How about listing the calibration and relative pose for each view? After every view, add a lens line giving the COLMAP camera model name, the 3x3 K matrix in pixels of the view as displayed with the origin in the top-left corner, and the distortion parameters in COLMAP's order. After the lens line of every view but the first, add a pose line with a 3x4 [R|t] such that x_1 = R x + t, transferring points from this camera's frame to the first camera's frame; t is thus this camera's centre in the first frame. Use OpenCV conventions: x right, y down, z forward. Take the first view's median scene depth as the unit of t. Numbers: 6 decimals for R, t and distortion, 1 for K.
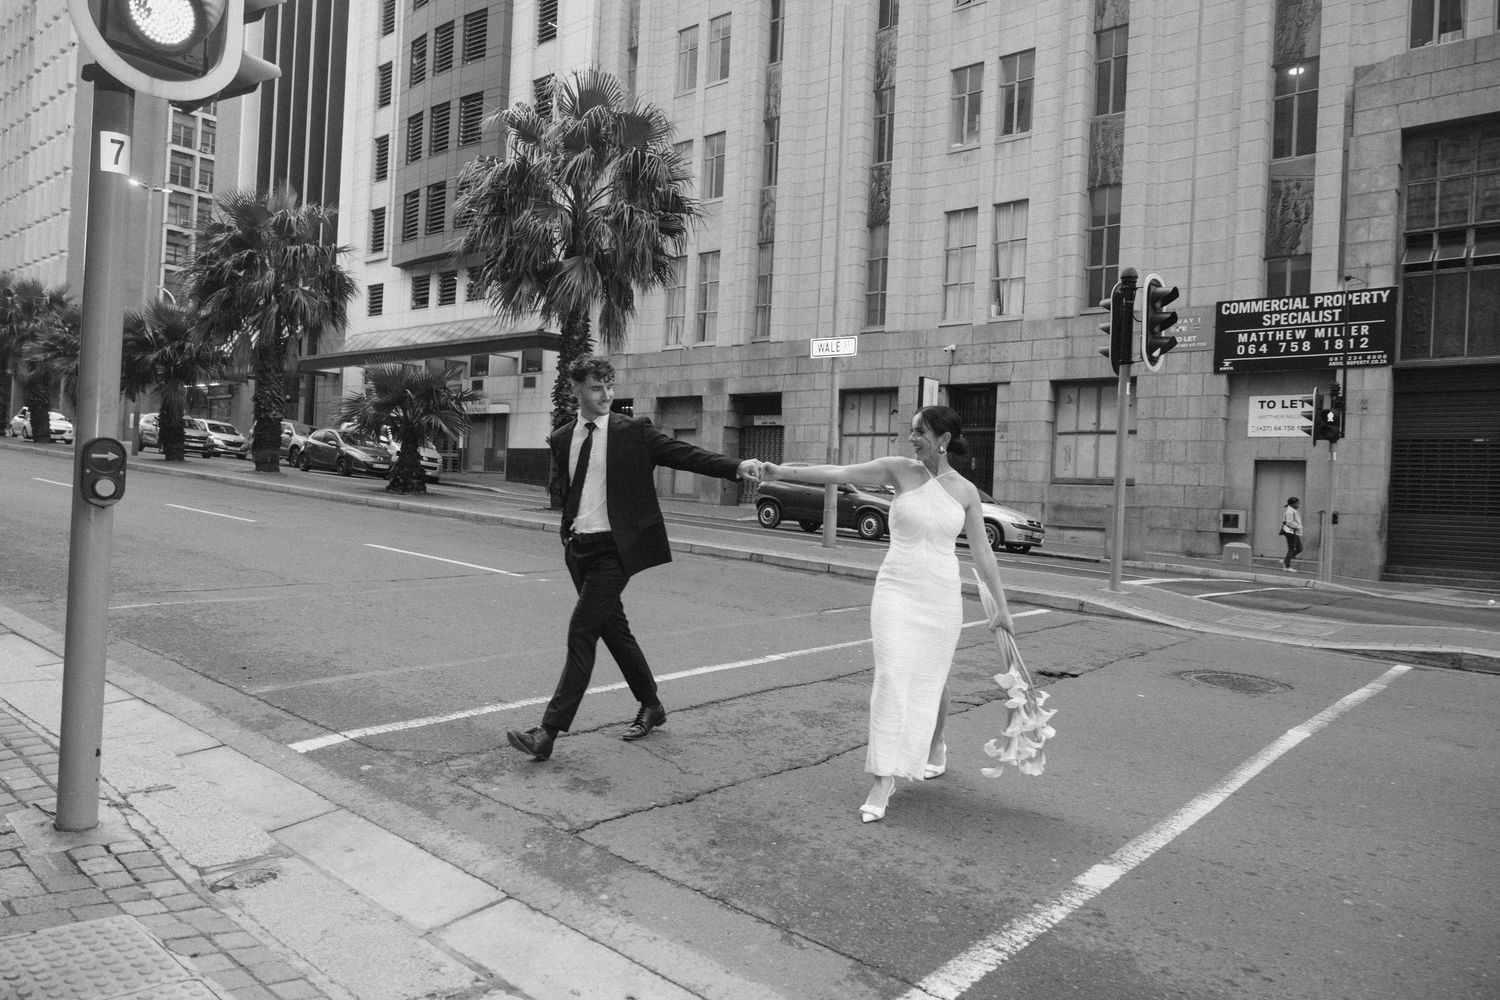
lens RADIAL K [[977.0, 0, 729.8], [0, 977.0, 496.6], [0, 0, 1]] dist [-0.006950, 0.002313]
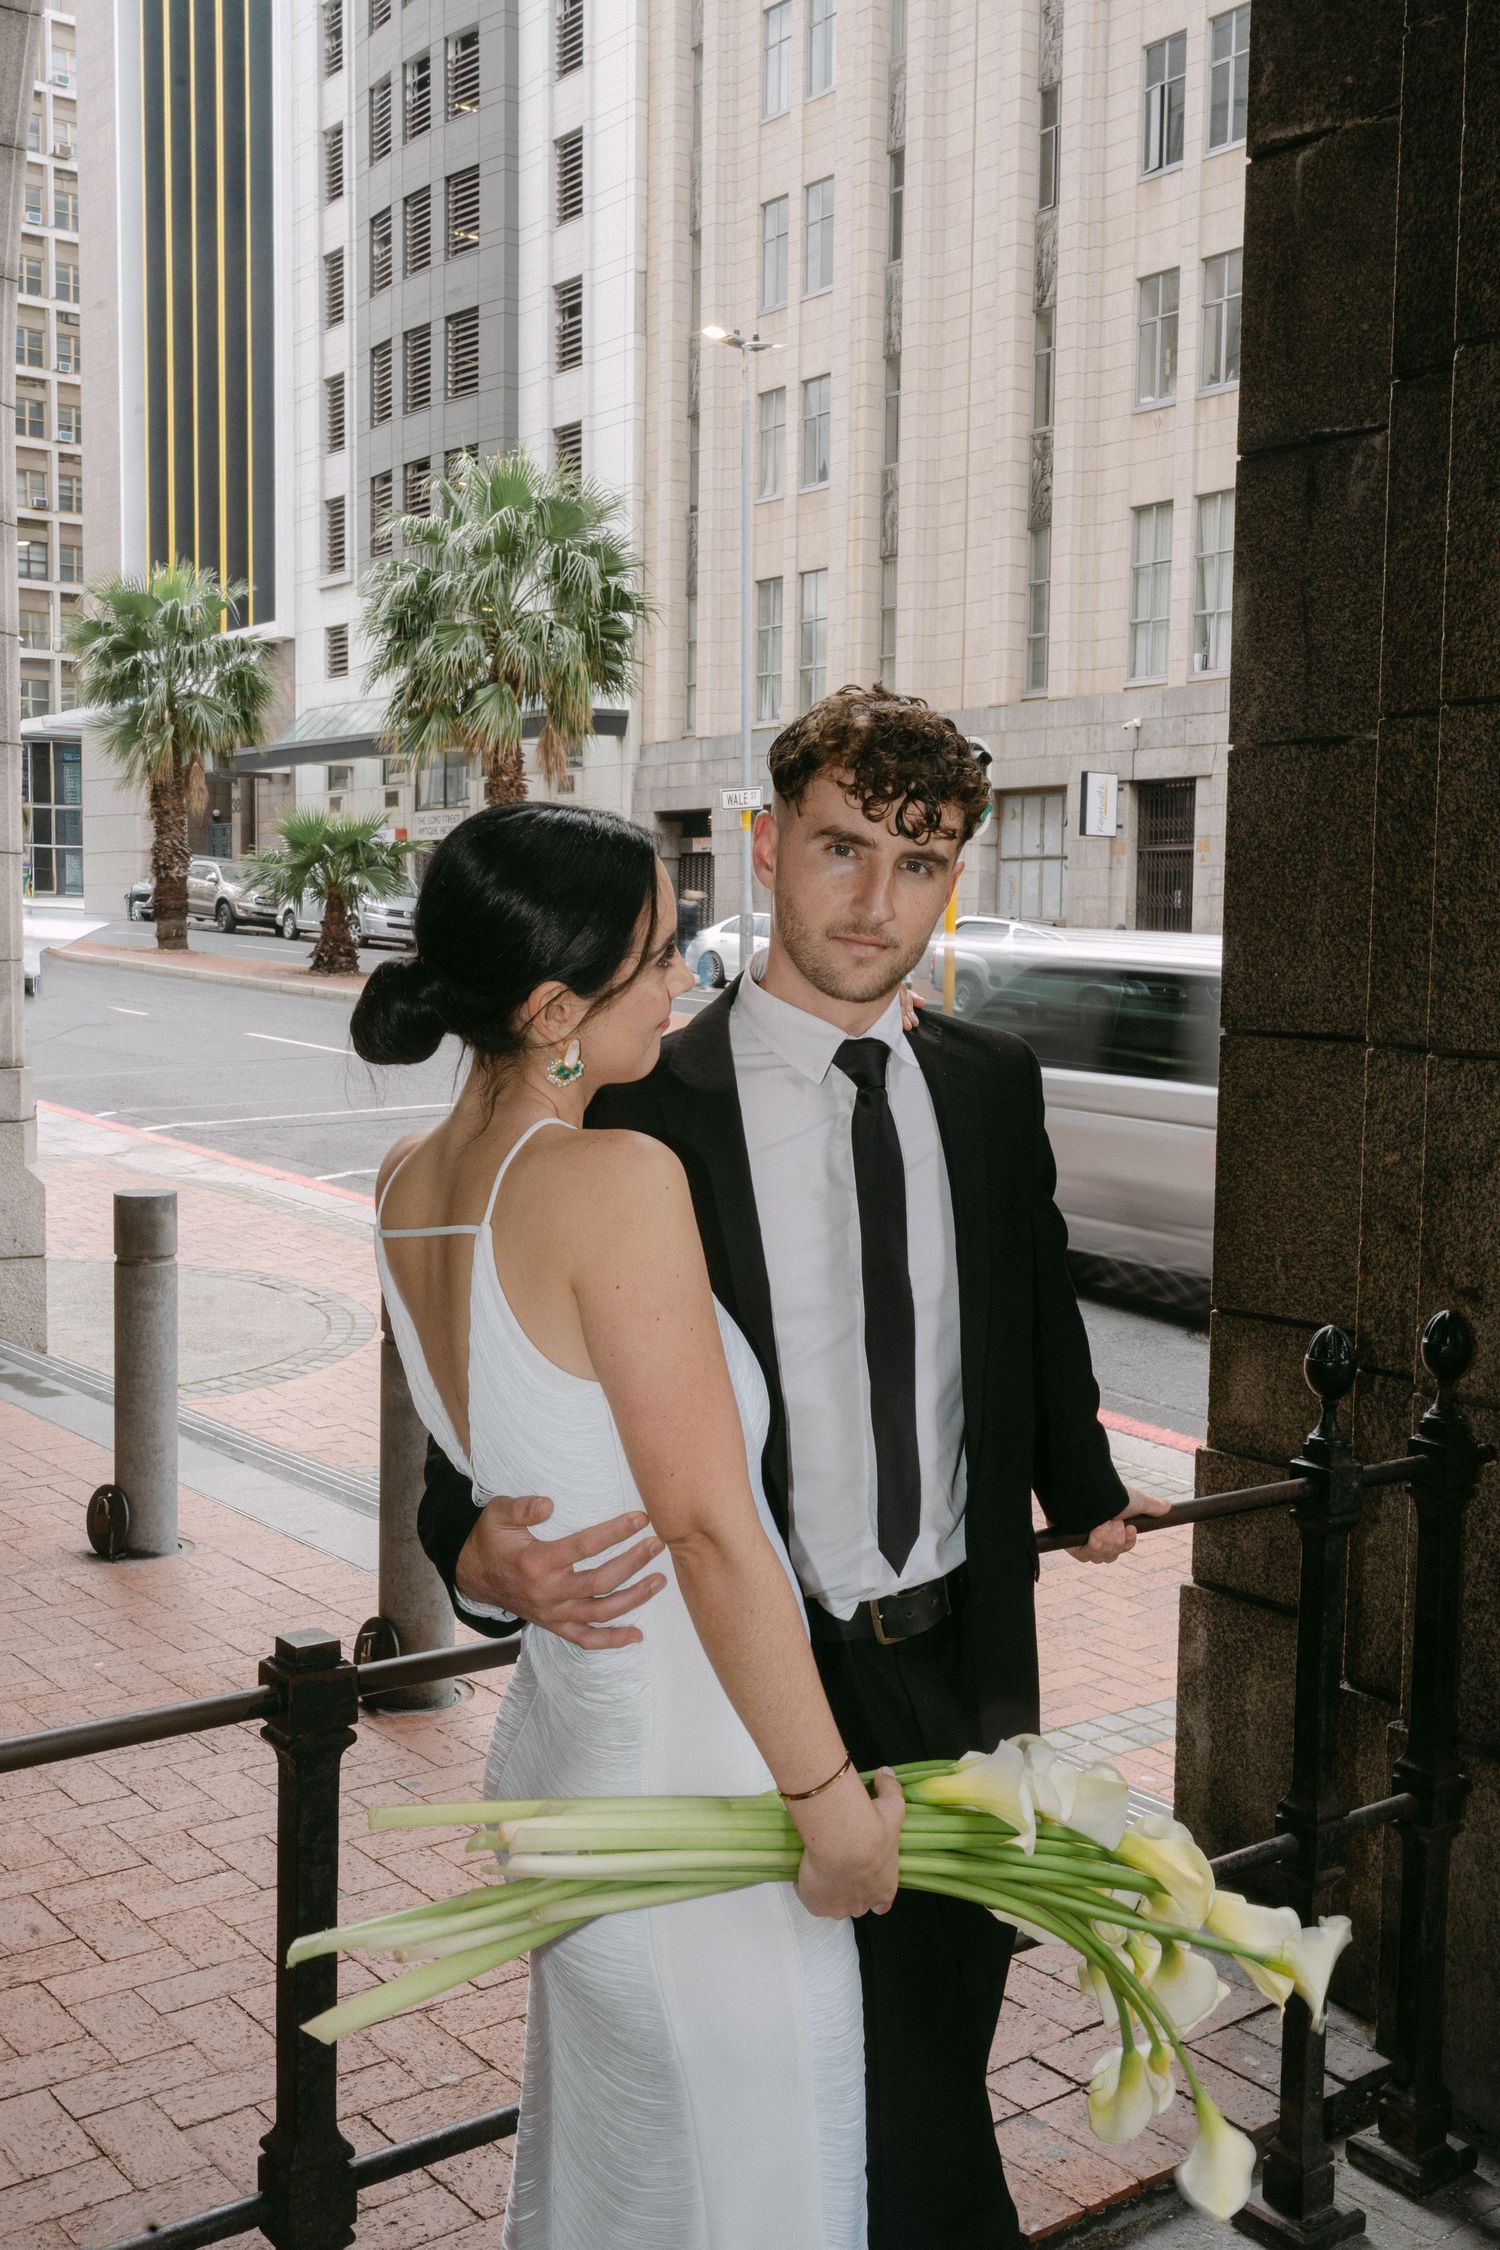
lens RADIAL K [[2147.9, 0, 755.8], [0, 2147.9, 1131.4], [0, 0, 1]] dist [0.001563, 0.000000]
pose [[0.979764, -0.015754, -0.199534, 0.304022], [0.032932, 0.996000, 0.083066, -0.009015], [0.197427, -0.087956, 0.976364, -0.558852]]
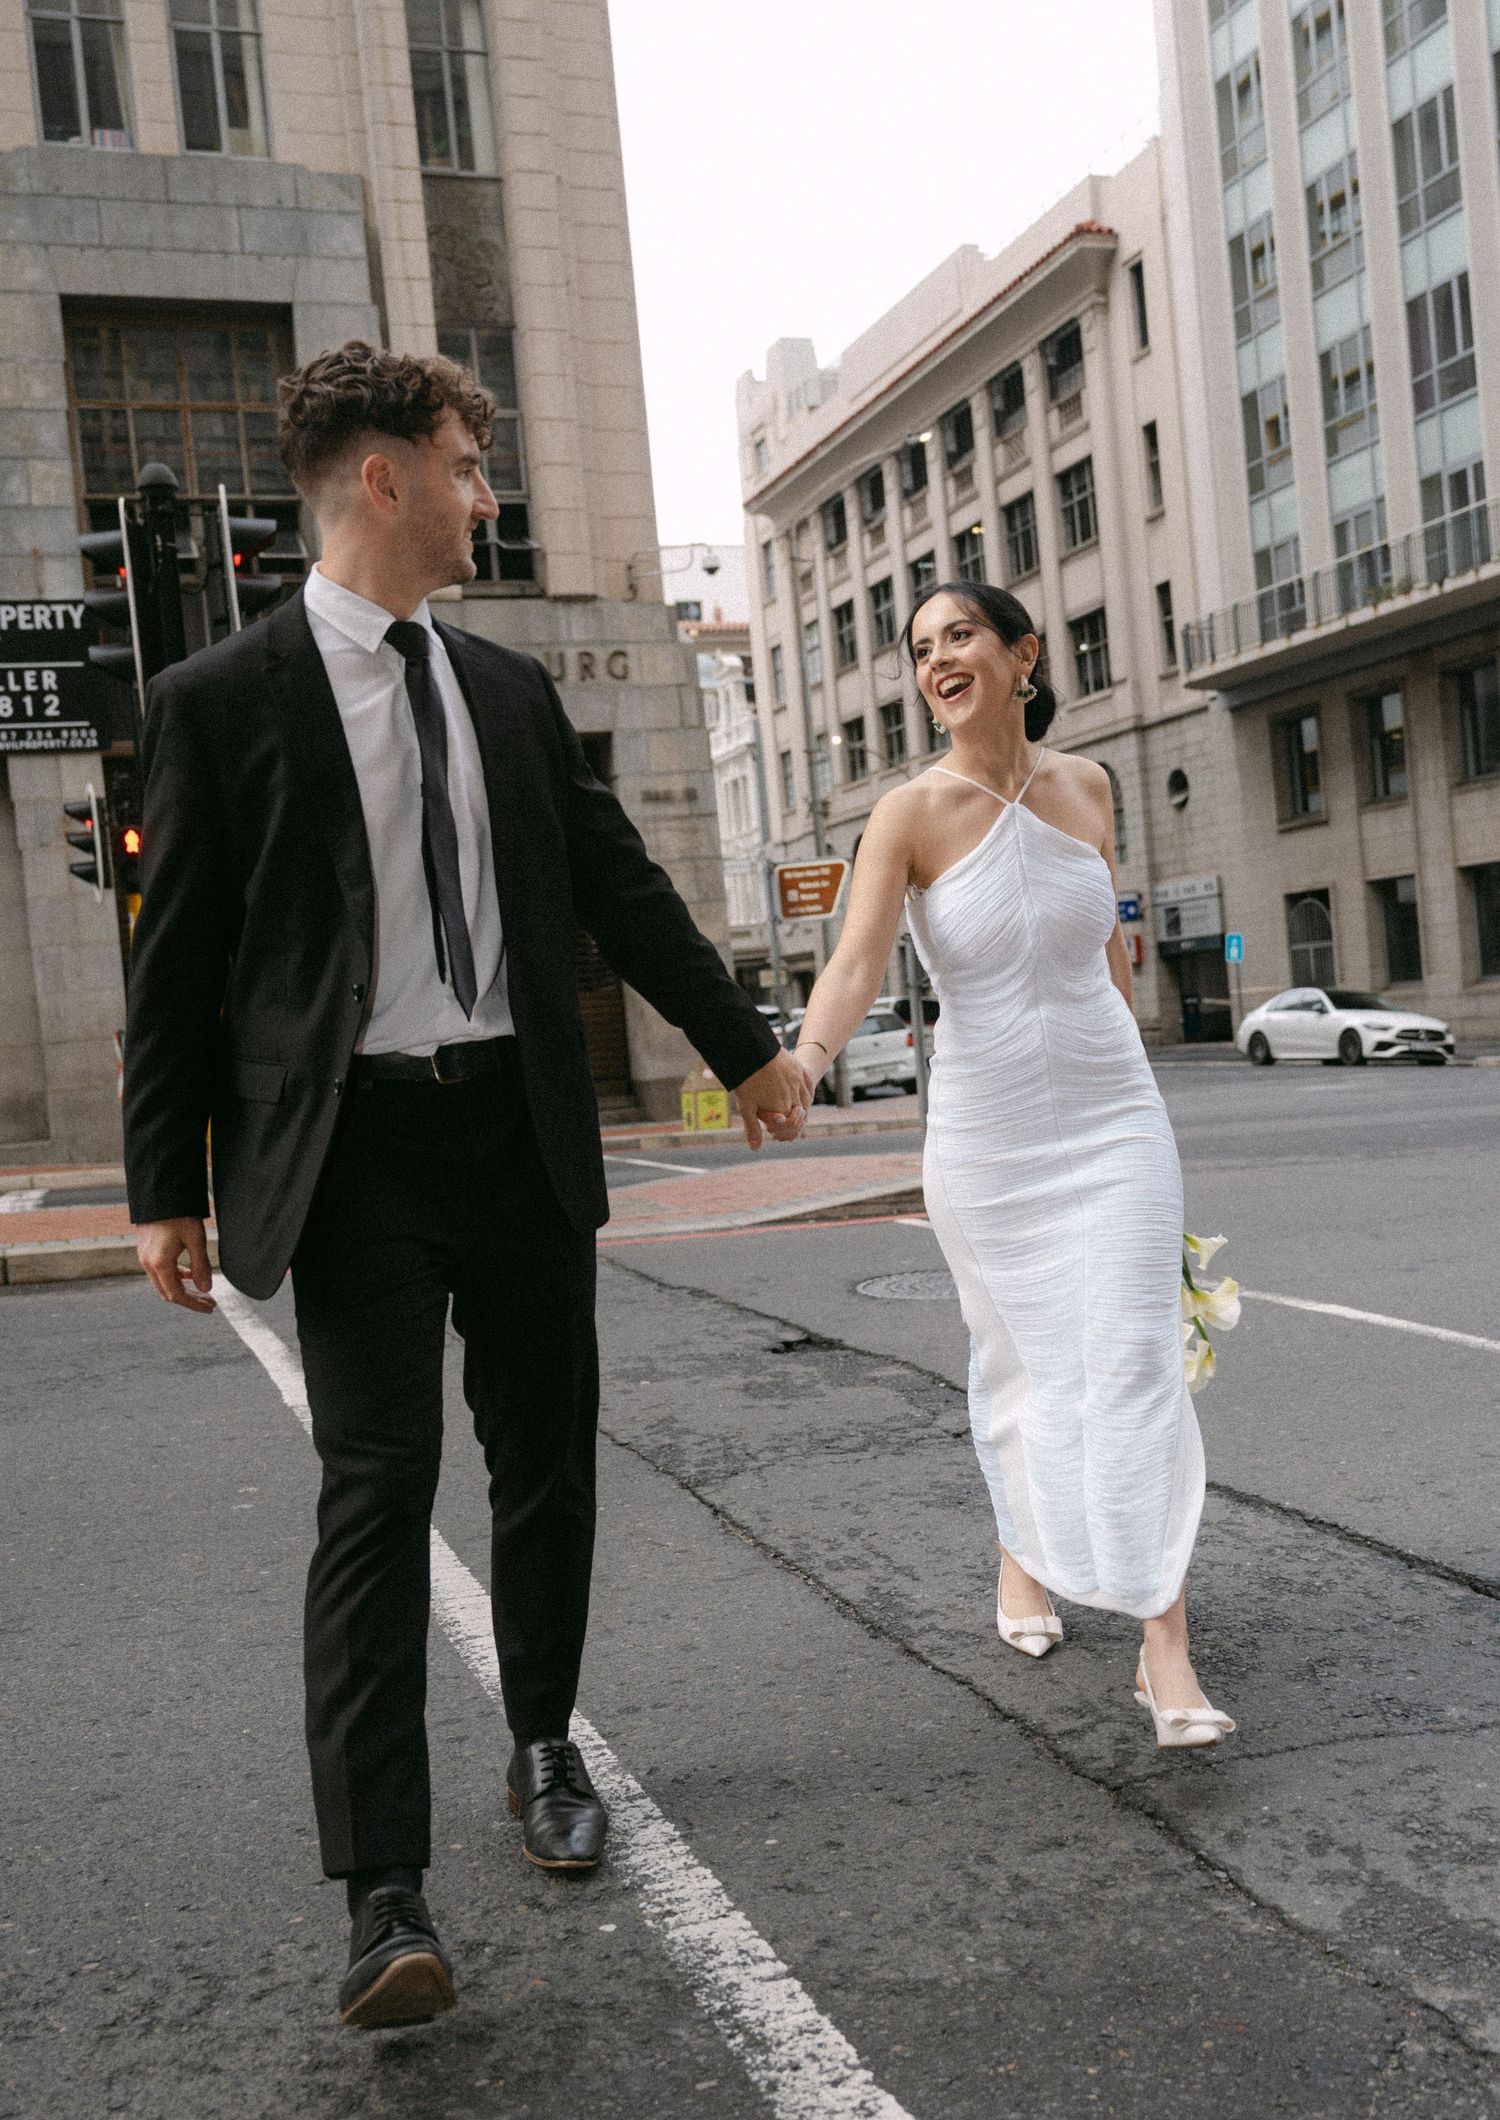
lens RADIAL K [[2046.0, 0, 769.9], [0, 2046.0, 1110.4], [0, 0, 1]] dist [-0.007177, 0.000000]
pose [[0.469843, -0.119471, 0.874628, -0.078260], [0.110881, 0.990939, 0.075794, 0.007609], [-0.875759, 0.061368, 0.478833, 0.099841]]
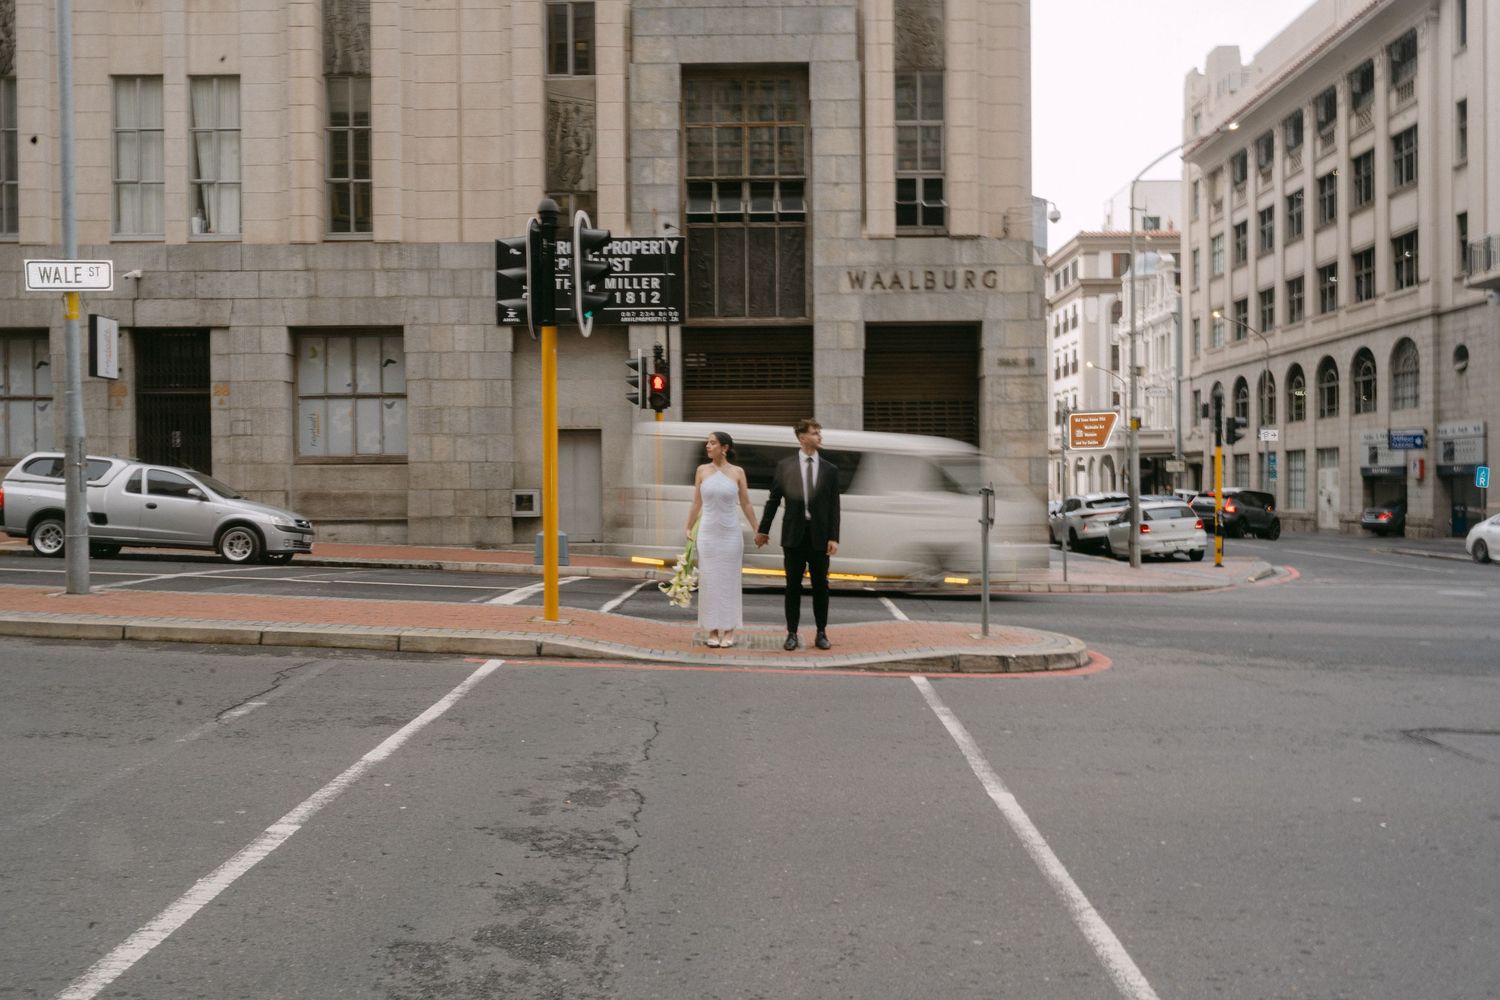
lens RADIAL K [[1270.7, 0, 760.3], [0, 1270.7, 510.2], [0, 0, 1]] dist [-0.018676, 0.026541]
pose [[0.766654, -0.059400, 0.639307, -0.020154], [0.041902, 0.998217, 0.042499, -0.004544], [-0.640692, -0.005794, 0.767776, 0.022449]]
